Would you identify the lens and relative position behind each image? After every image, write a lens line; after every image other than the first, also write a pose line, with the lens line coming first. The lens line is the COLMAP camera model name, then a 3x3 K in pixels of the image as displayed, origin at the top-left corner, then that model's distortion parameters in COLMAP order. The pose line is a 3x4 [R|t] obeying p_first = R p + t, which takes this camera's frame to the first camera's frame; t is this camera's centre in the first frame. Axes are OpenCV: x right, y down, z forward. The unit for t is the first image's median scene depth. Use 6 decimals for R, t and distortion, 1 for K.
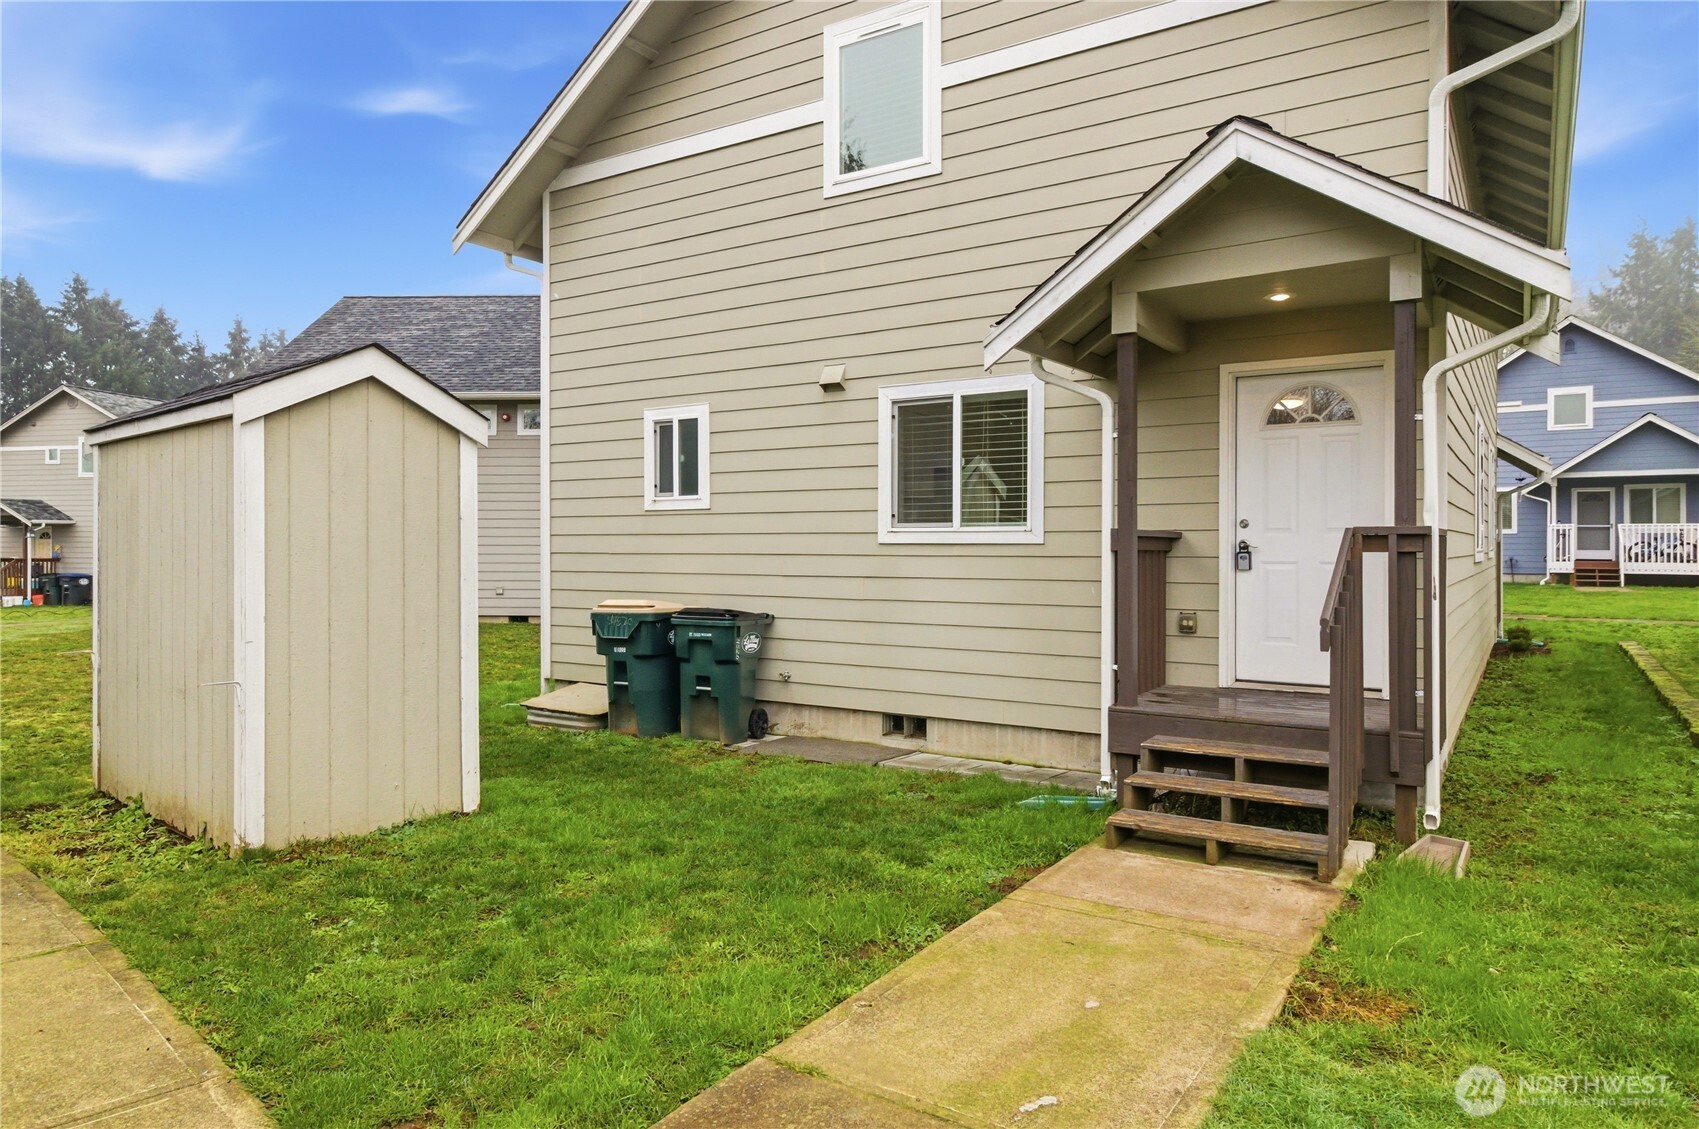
lens RADIAL K [[1071.3, 0, 846.4], [0, 1071.3, 560.3], [0, 0, 1]] dist [-0.000070, -0.003187]
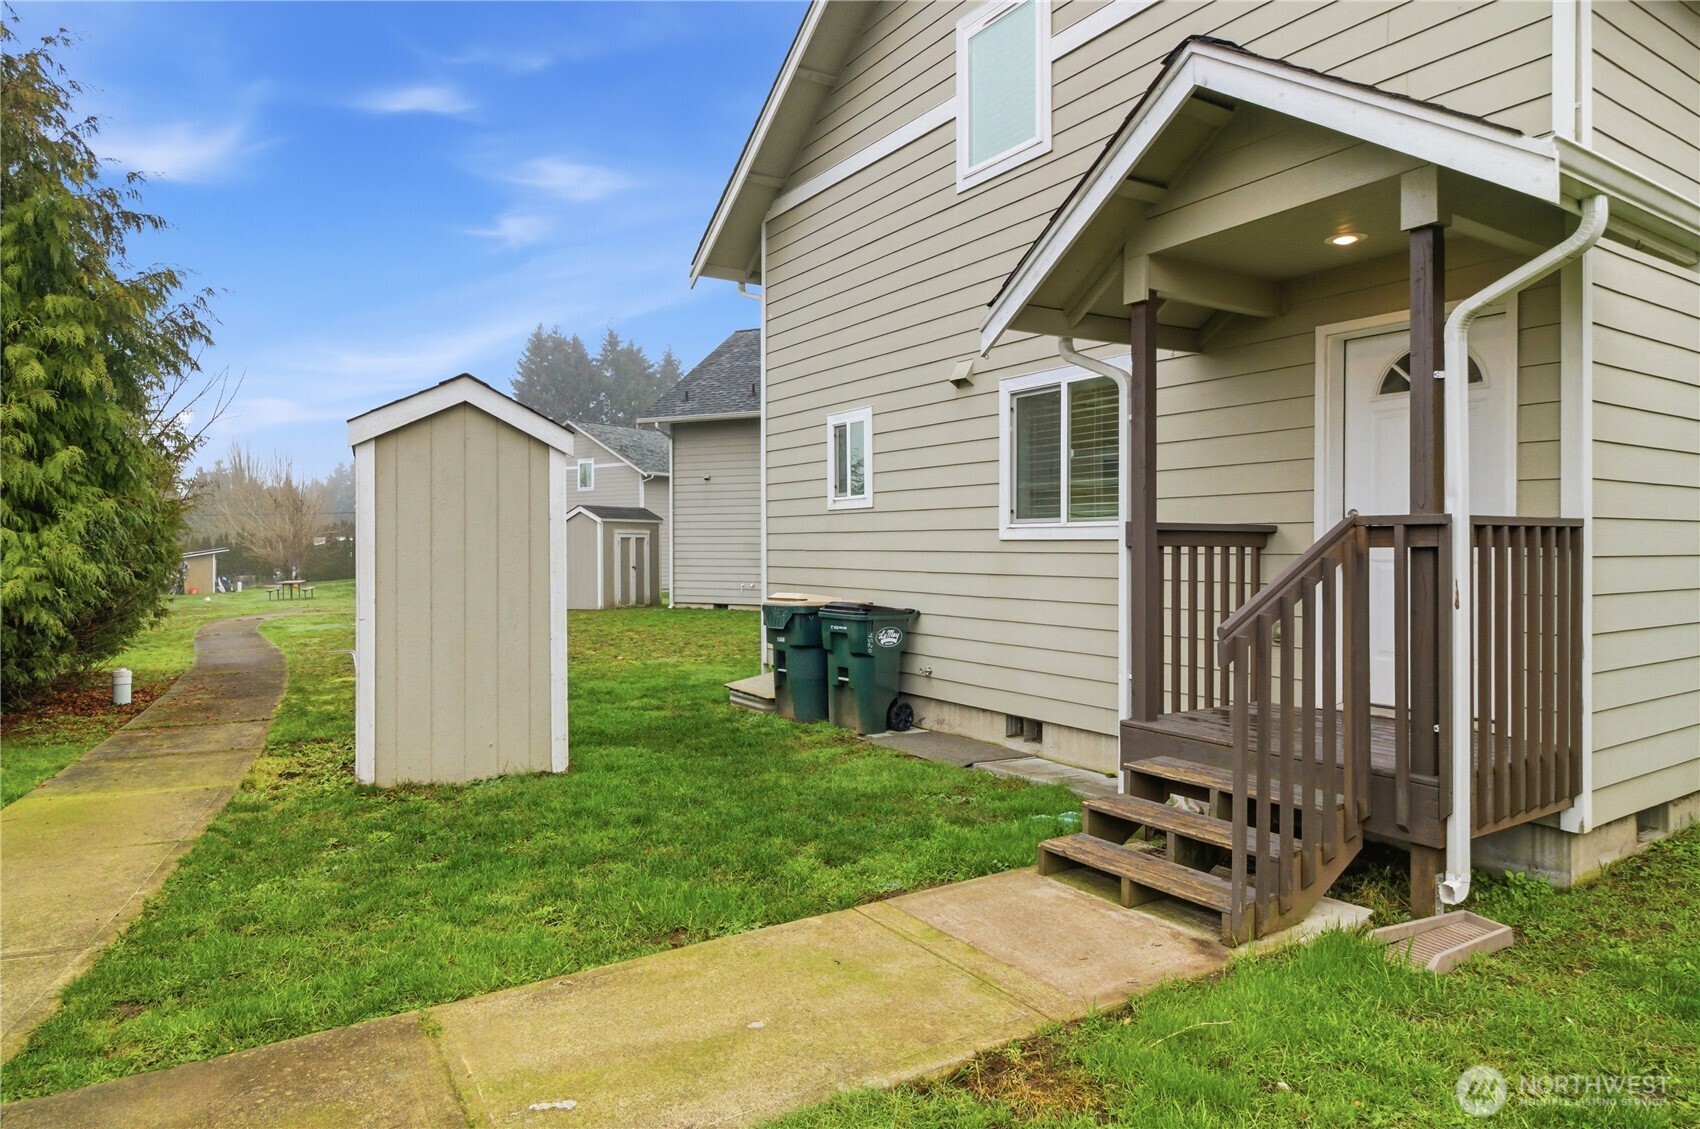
lens RADIAL K [[1024.6, 0, 840.5], [0, 1024.6, 561.3], [0, 0, 1]] dist [-0.002938, -0.000913]
pose [[0.910535, 0.005244, -0.413400, 0.372779], [-0.004306, 0.999986, 0.003201, 0.001709], [0.413411, -0.001135, 0.910544, 0.117314]]
